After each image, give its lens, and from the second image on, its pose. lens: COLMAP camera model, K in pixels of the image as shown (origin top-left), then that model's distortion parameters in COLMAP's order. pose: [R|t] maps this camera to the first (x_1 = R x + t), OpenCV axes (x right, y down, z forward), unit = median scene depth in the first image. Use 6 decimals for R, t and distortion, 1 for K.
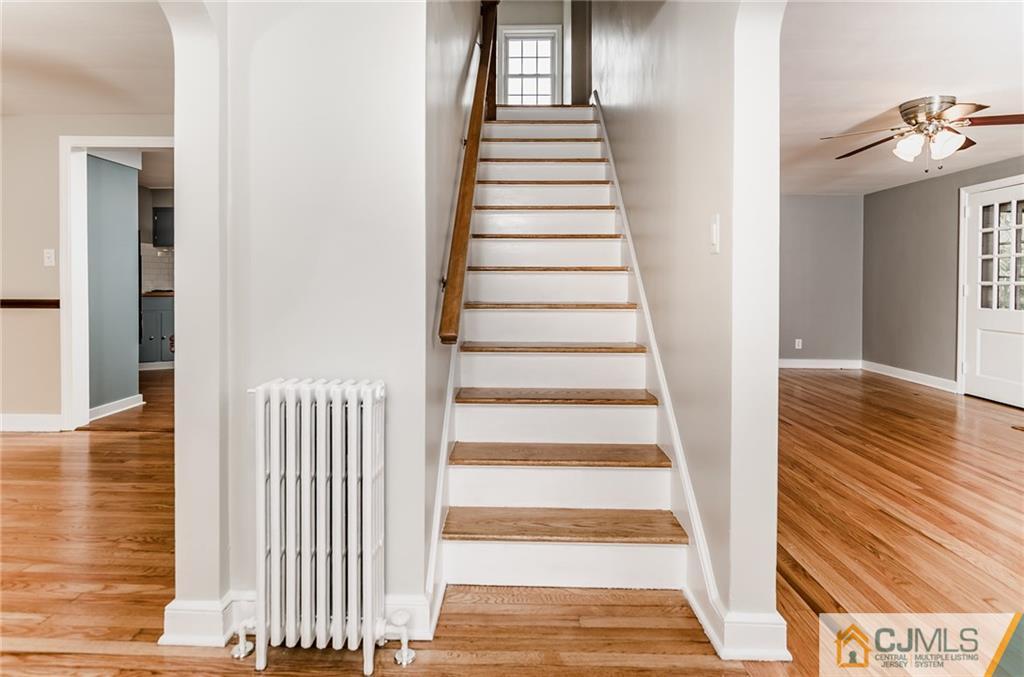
lens RADIAL K [[530.3, 0, 496.7], [0, 530.3, 291.0], [0, 0, 1]] dist [-0.002356, -0.000137]
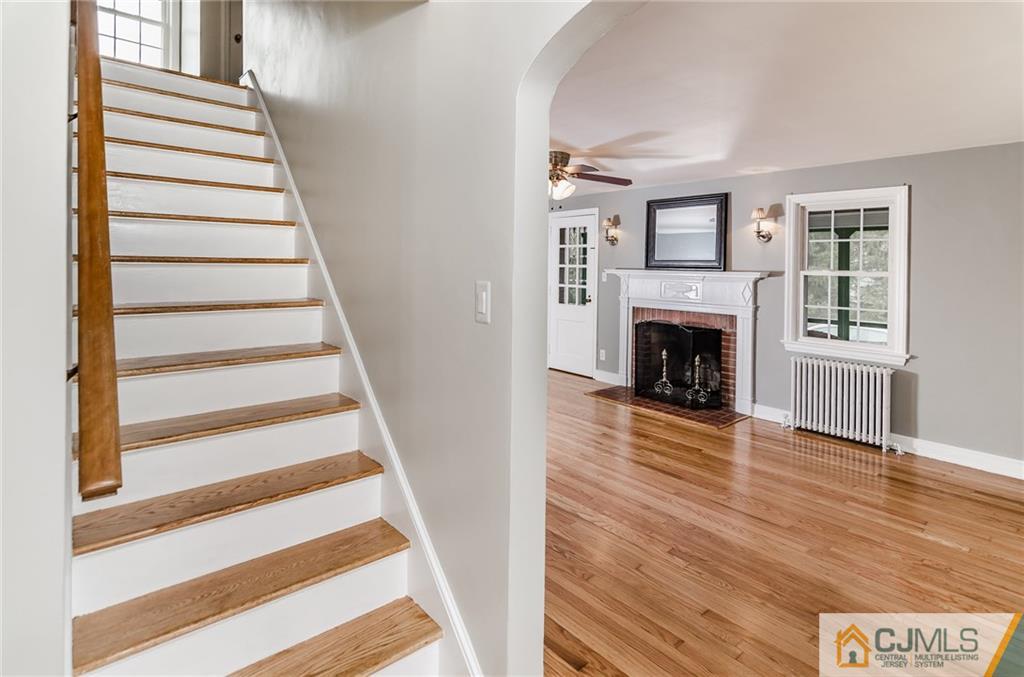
lens RADIAL K [[516.0, 0, 526.2], [0, 516.0, 266.2], [0, 0, 1]] dist [0.000315, -0.000072]
pose [[0.721749, -0.001435, 0.692153, -0.106834], [0.005506, 0.999978, -0.003668, -0.112742], [-0.692133, 0.006458, 0.721741, 0.202363]]
